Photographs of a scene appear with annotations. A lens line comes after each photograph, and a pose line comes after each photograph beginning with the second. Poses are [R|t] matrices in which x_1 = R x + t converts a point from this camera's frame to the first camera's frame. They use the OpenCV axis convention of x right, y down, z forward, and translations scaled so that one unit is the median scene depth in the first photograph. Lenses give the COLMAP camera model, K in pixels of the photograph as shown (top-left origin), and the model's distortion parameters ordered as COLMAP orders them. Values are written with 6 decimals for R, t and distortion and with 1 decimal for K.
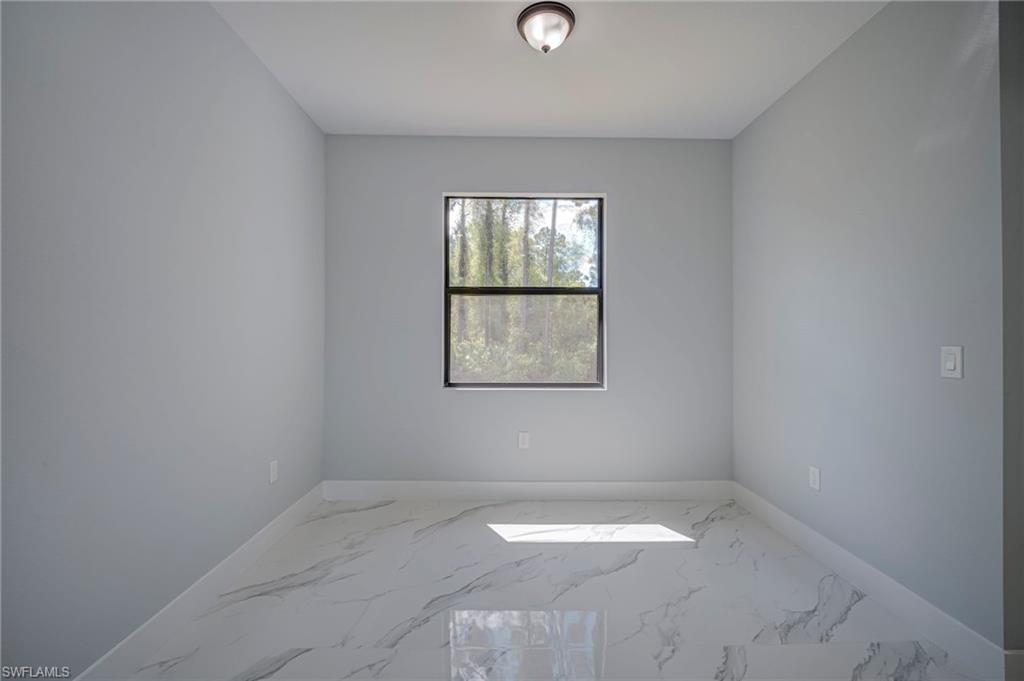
lens RADIAL K [[462.0, 0, 512.1], [0, 462.0, 330.6], [0, 0, 1]] dist [0.001482, -0.016198]
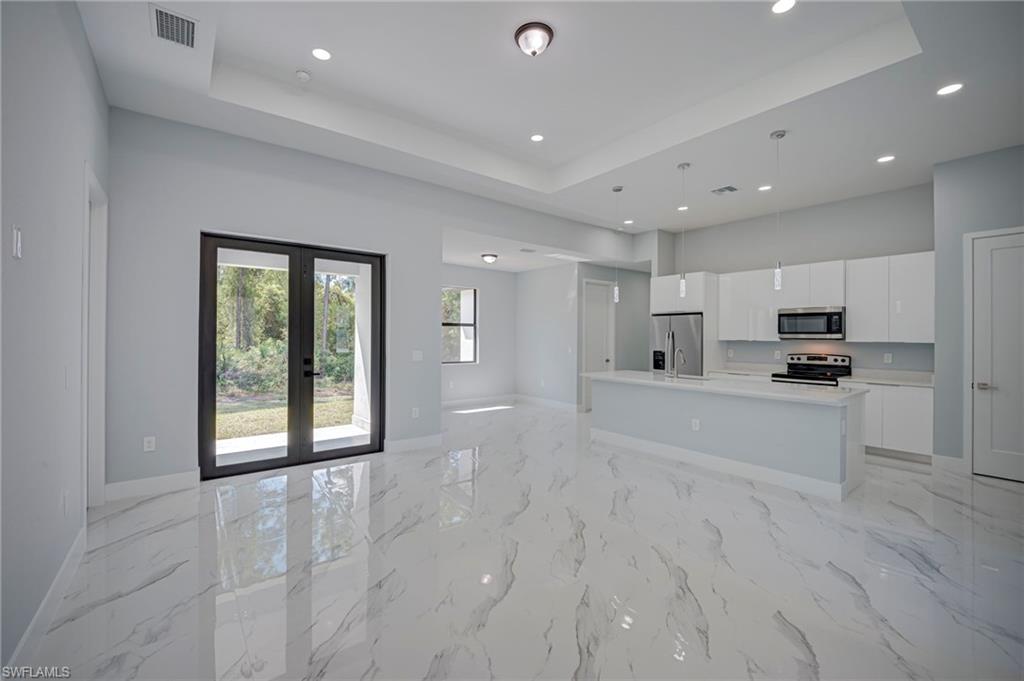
lens RADIAL K [[424.3, 0, 507.8], [0, 424.3, 334.8], [0, 0, 1]] dist [0.003637, -0.011588]
pose [[0.810369, 0.003849, 0.585908, -1.026798], [-0.009868, 0.999926, 0.007078, -0.050382], [-0.585837, -0.011518, 0.810347, -0.998717]]
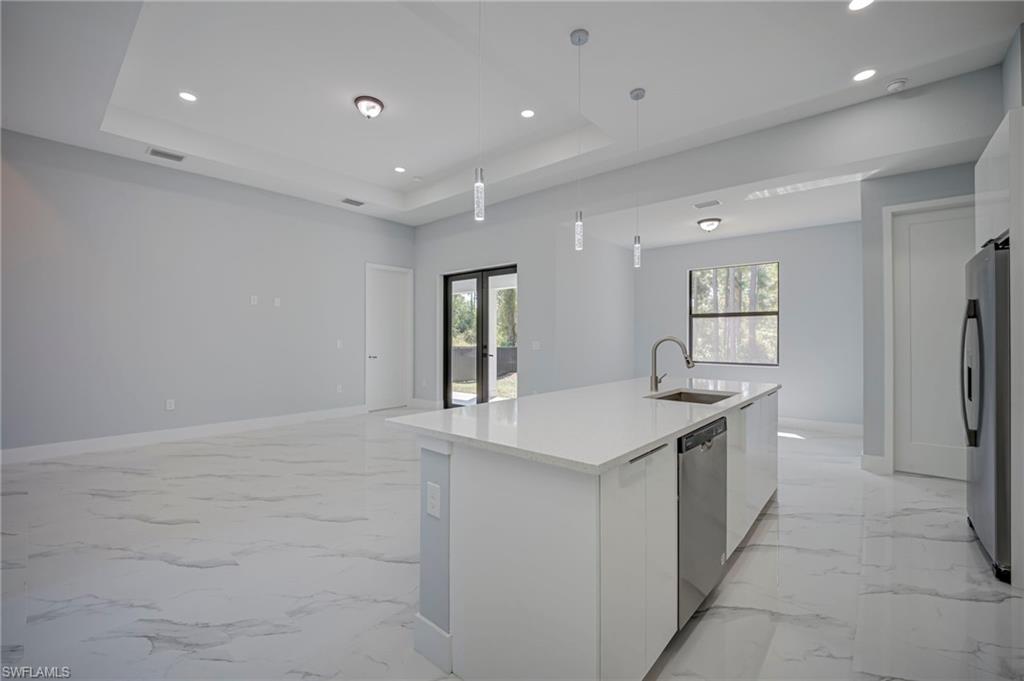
lens RADIAL K [[424.3, 0, 507.8], [0, 424.3, 334.8], [0, 0, 1]] dist [0.003637, -0.011588]
pose [[0.733610, -0.008446, -0.679519, 0.541222], [0.009535, 0.999952, -0.002135, -0.006707], [0.679504, -0.004913, 0.733655, -0.934408]]
